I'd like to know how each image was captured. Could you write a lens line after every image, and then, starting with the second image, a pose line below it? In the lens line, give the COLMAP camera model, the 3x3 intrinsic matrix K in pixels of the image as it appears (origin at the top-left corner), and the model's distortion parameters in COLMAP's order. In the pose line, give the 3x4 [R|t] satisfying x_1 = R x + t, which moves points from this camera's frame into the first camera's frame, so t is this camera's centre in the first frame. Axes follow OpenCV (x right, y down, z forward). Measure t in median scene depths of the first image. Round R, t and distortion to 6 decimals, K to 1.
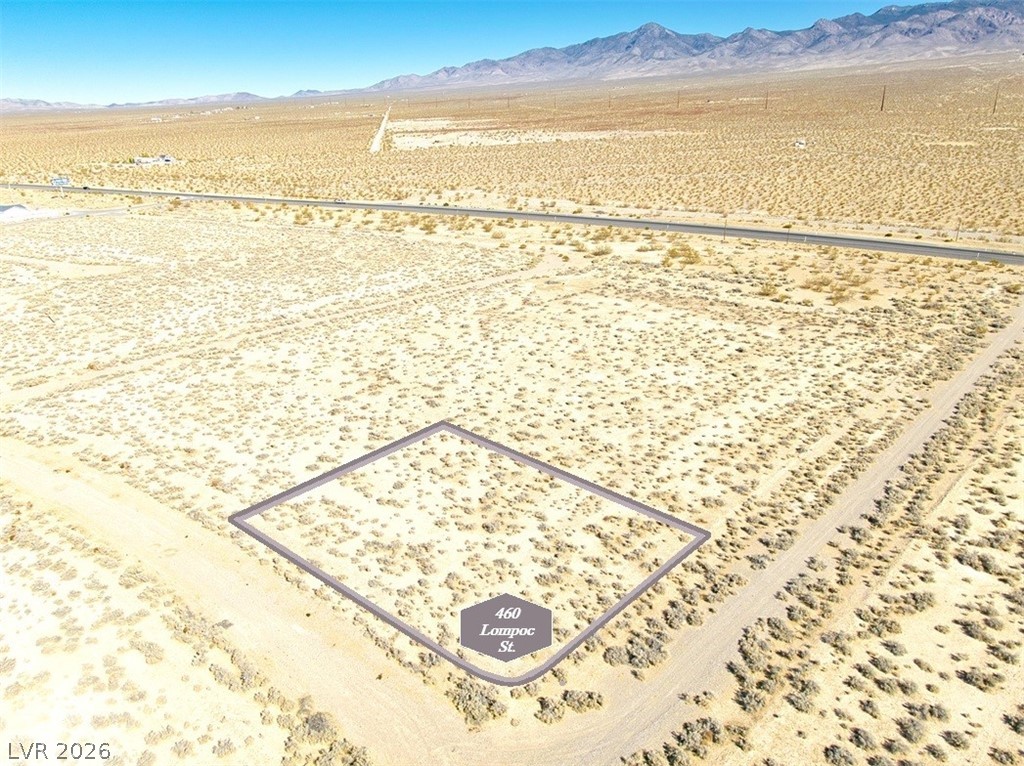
lens RADIAL K [[736.7, 0, 514.6], [0, 736.7, 382.7], [0, 0, 1]] dist [0.027084, -0.053984]
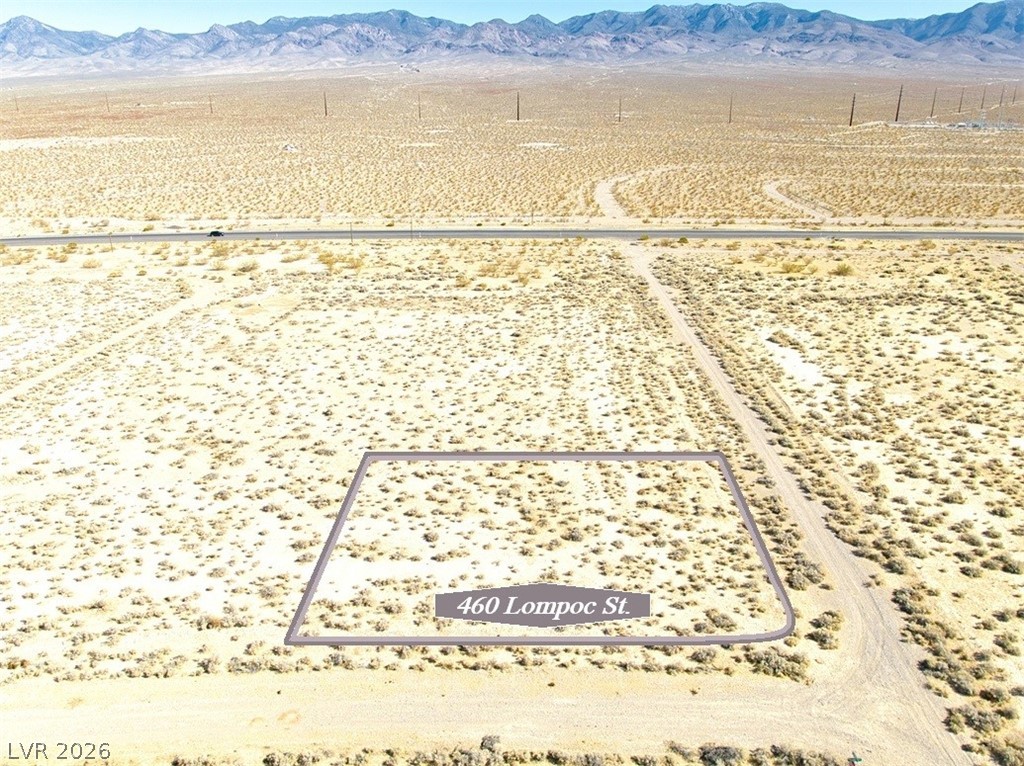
lens RADIAL K [[736.7, 0, 514.6], [0, 736.7, 382.7], [0, 0, 1]] dist [0.027084, -0.053984]
pose [[0.753143, -0.215117, 0.621692, -0.186953], [0.218622, 0.973158, 0.071884, -0.025860], [-0.620468, 0.081777, 0.779956, 0.074682]]
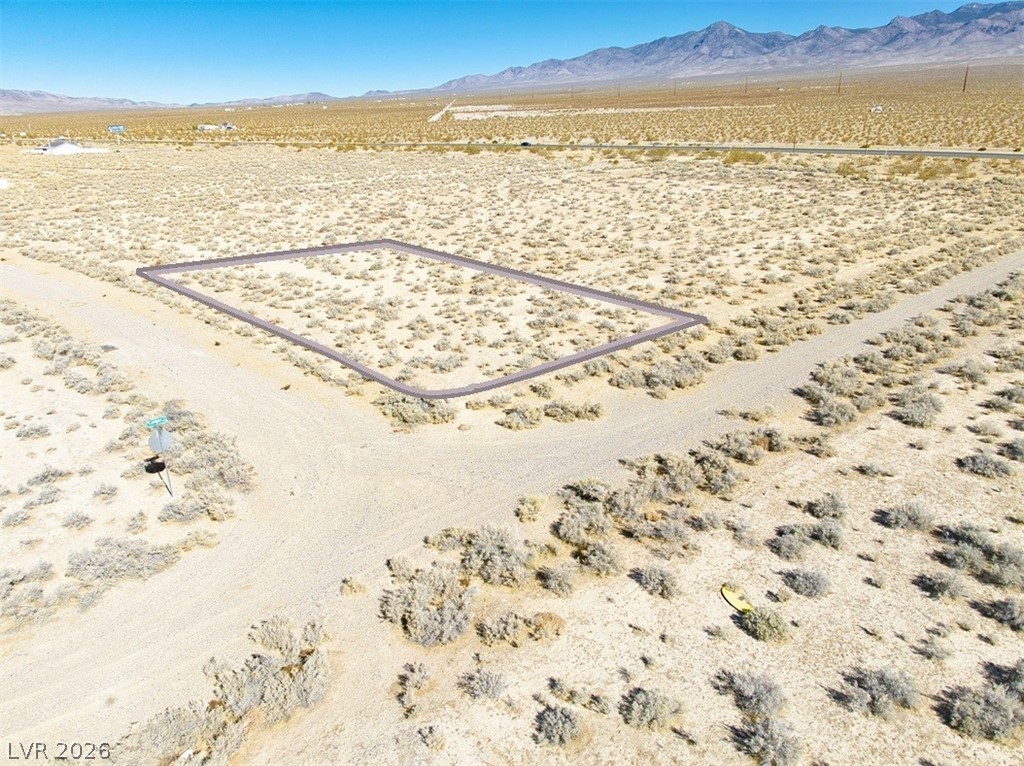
lens RADIAL K [[730.6, 0, 512.0], [0, 730.6, 383.0], [0, 0, 1]] dist [0.025451, -0.057117]
pose [[0.996267, 0.030261, -0.080848, 0.018630], [-0.030209, 0.999542, 0.001870, 0.081881], [0.080868, 0.000579, 0.996725, 0.068183]]
